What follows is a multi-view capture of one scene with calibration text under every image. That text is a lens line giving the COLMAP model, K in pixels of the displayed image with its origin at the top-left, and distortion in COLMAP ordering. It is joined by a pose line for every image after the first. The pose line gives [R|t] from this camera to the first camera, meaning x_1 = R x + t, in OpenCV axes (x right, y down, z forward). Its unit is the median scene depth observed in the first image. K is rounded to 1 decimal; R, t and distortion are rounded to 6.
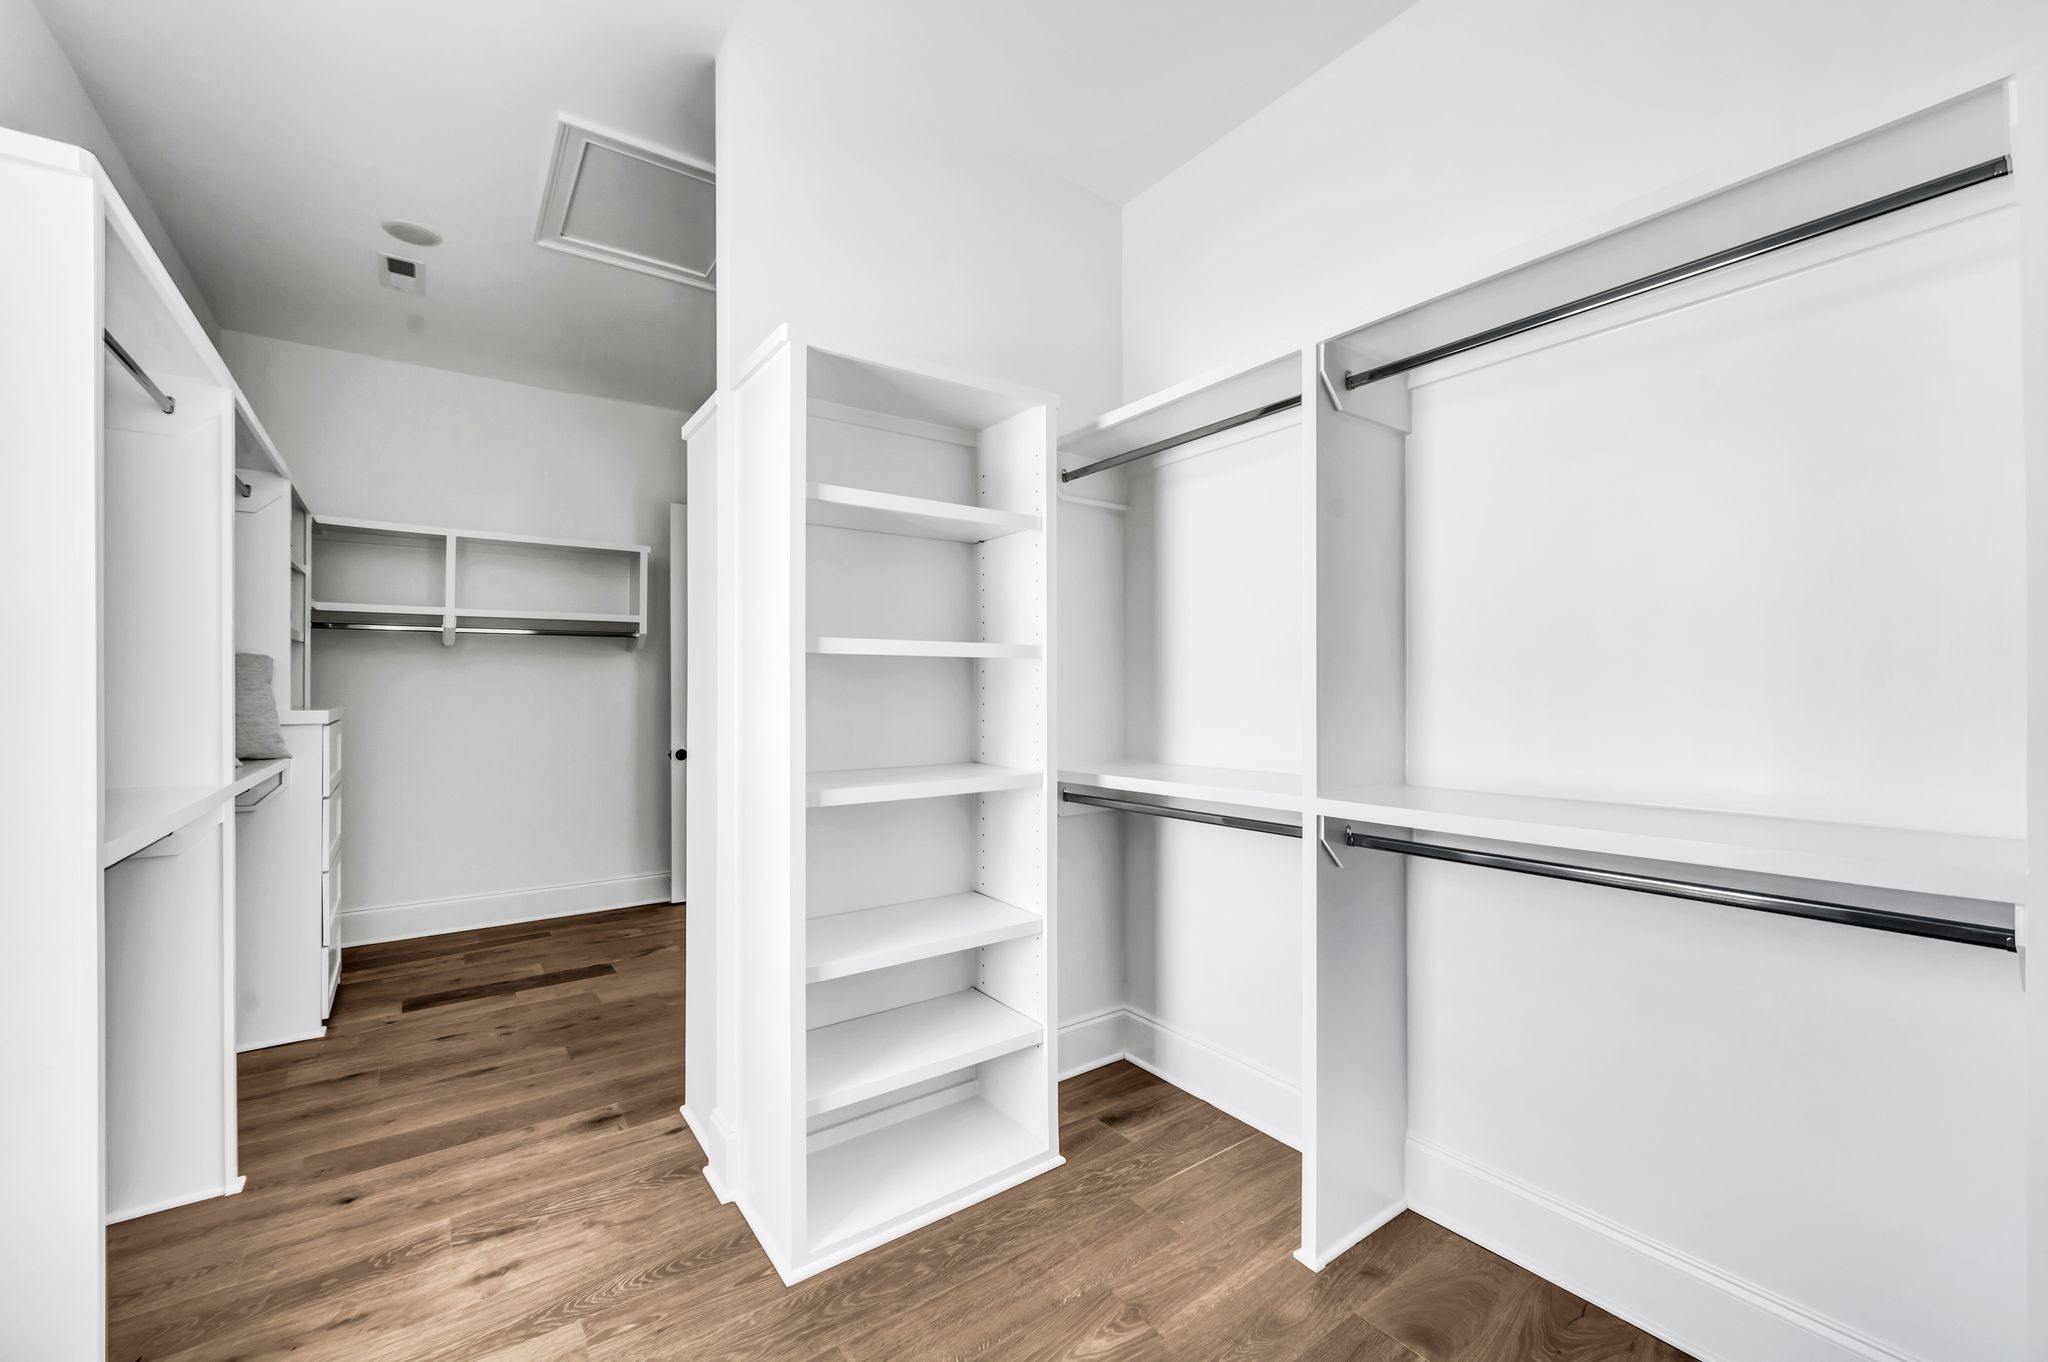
lens RADIAL K [[827.5, 0, 1022.7], [0, 827.5, 683.7], [0, 0, 1]] dist [-0.000087, -0.000004]
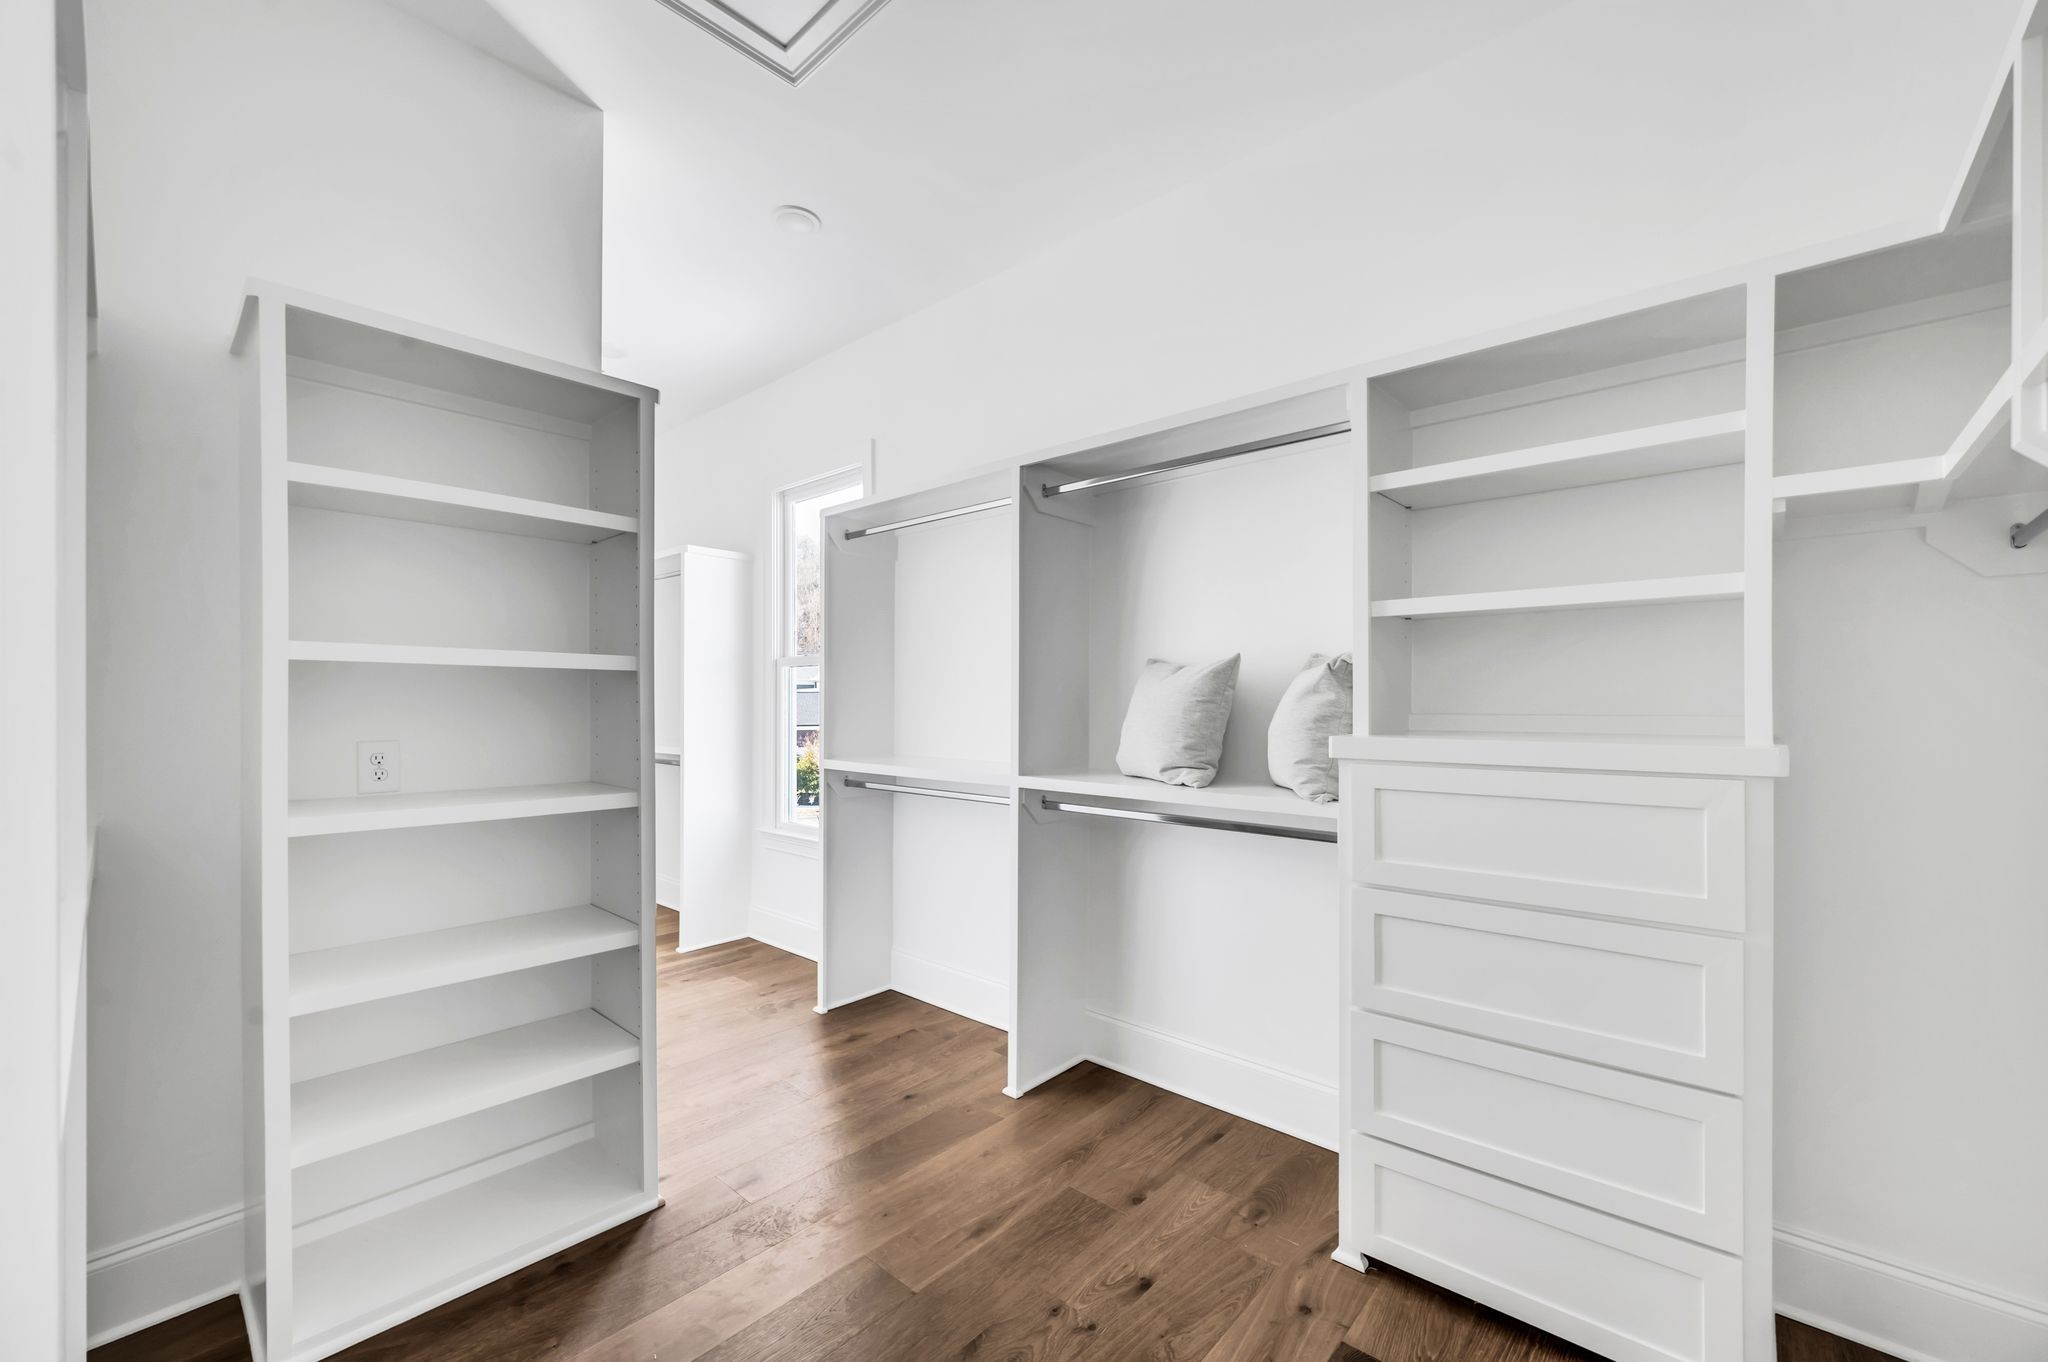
lens RADIAL K [[827.5, 0, 1028.3], [0, 827.5, 689.8], [0, 0, 1]] dist [-0.000087, -0.000004]
pose [[-0.976001, 0.001102, -0.217764, -0.481025], [0.002185, 0.999986, -0.004733, -0.002073], [0.217756, -0.005095, -0.975990, 1.554984]]
